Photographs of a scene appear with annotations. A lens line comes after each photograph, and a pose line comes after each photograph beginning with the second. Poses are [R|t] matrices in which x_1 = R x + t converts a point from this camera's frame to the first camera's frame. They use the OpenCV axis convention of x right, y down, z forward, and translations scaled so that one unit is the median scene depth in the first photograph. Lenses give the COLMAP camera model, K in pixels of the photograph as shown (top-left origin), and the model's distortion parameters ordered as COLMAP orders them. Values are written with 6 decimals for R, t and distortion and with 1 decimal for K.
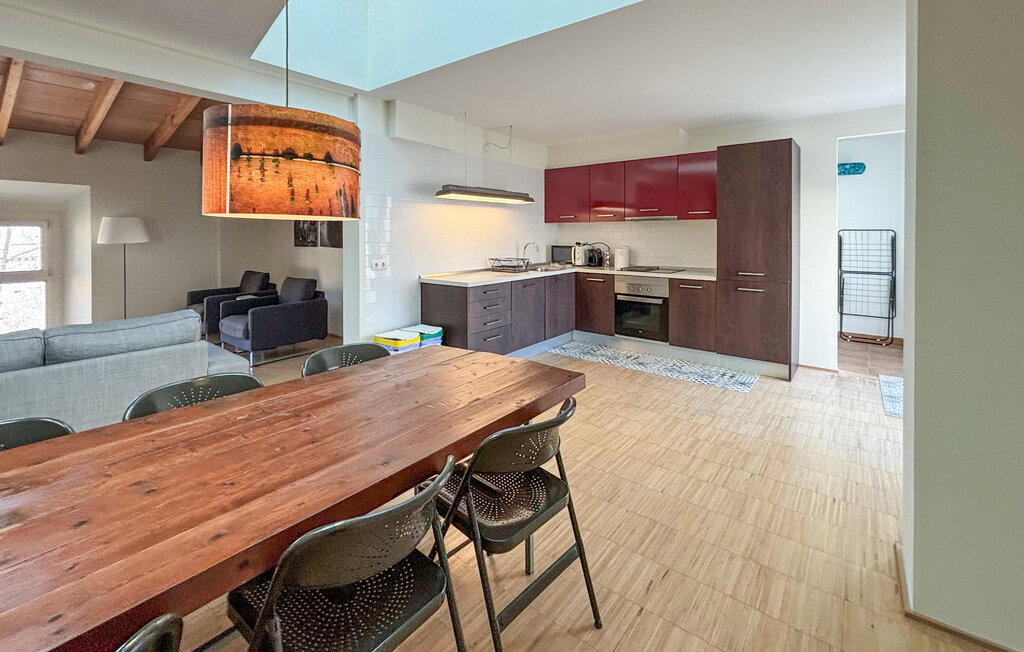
lens RADIAL K [[447.6, 0, 510.4], [0, 447.6, 239.4], [0, 0, 1]] dist [-0.004058, -0.000488]
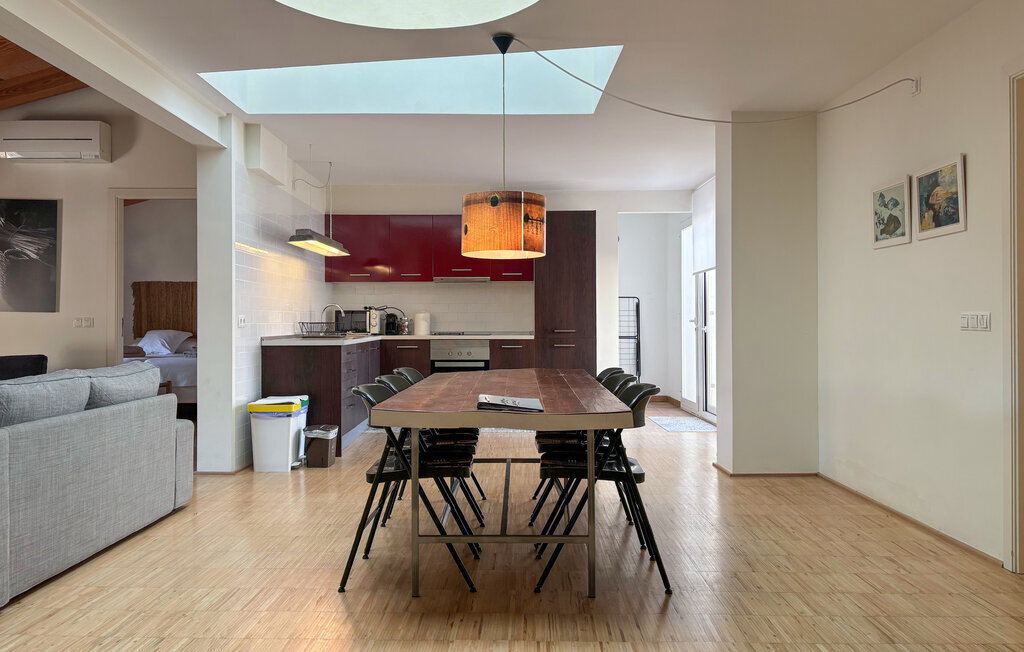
lens RADIAL K [[760.7, 0, 512.2], [0, 760.7, 312.1], [0, 0, 1]] dist [0.073105, 0.000205]
pose [[0.793866, 0.003890, 0.608080, -0.563848], [0.011805, 0.999693, -0.021806, 0.057517], [-0.607978, 0.024489, 0.793576, -0.318604]]
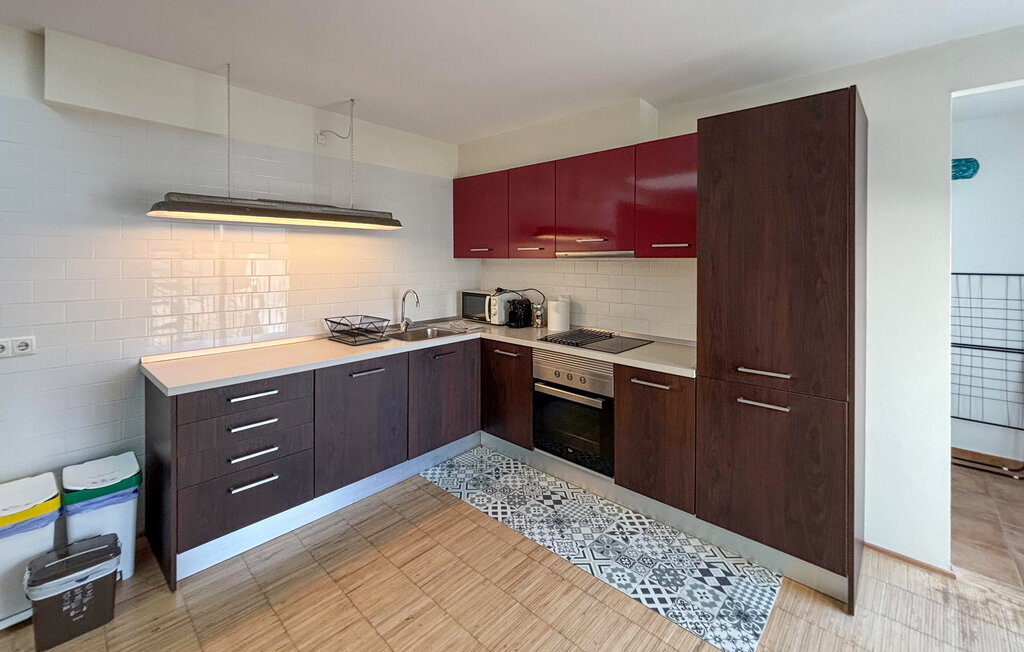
lens RADIAL K [[425.7, 0, 512.1], [0, 425.7, 260.3], [0, 0, 1]] dist [-0.000853, -0.000003]
pose [[0.996795, 0.006673, -0.079721, 0.249624], [-0.007492, 0.999922, -0.009981, -0.032269], [0.079648, 0.010546, 0.996767, 0.427137]]
